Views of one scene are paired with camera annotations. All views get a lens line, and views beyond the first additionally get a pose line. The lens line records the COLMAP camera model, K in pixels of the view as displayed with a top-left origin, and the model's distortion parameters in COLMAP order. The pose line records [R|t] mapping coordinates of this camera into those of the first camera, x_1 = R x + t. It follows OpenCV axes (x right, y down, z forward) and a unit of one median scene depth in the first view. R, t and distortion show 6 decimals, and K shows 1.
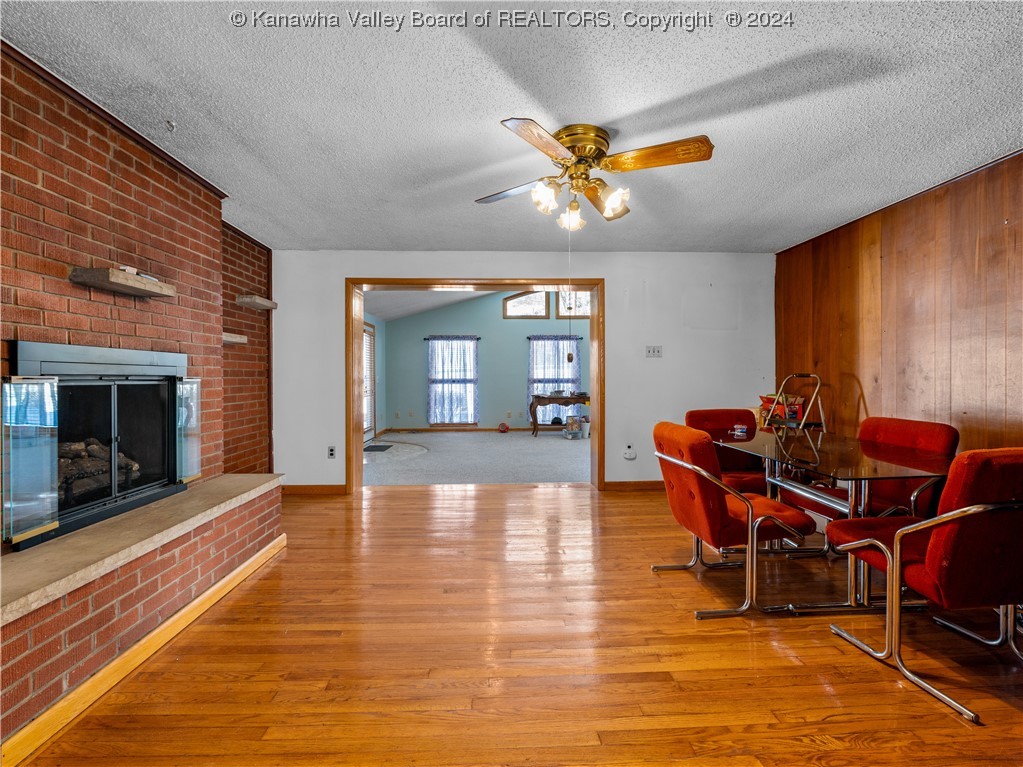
lens RADIAL K [[464.8, 0, 510.6], [0, 464.8, 378.9], [0, 0, 1]] dist [-0.000437, -0.000235]
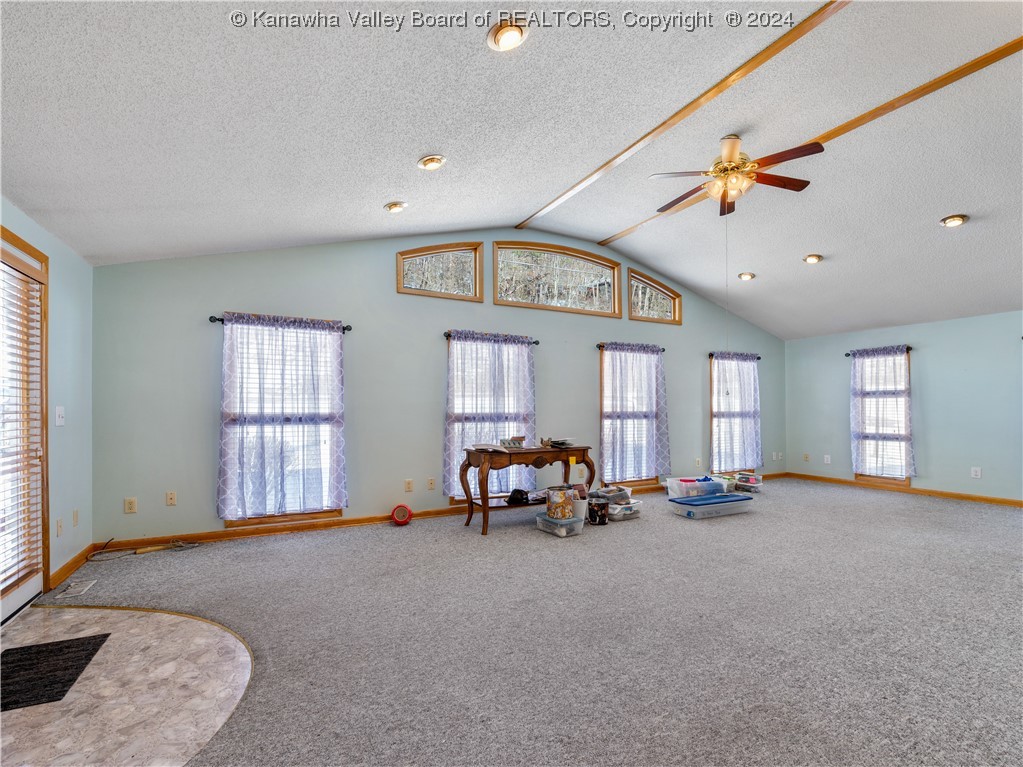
lens RADIAL K [[464.8, 0, 506.8], [0, 464.8, 408.2], [0, 0, 1]] dist [-0.000437, -0.000235]
pose [[0.904491, 0.006389, 0.426446, -0.122649], [-0.002578, 0.999951, -0.009514, -0.001892], [-0.426486, 0.007505, 0.904463, 0.505491]]
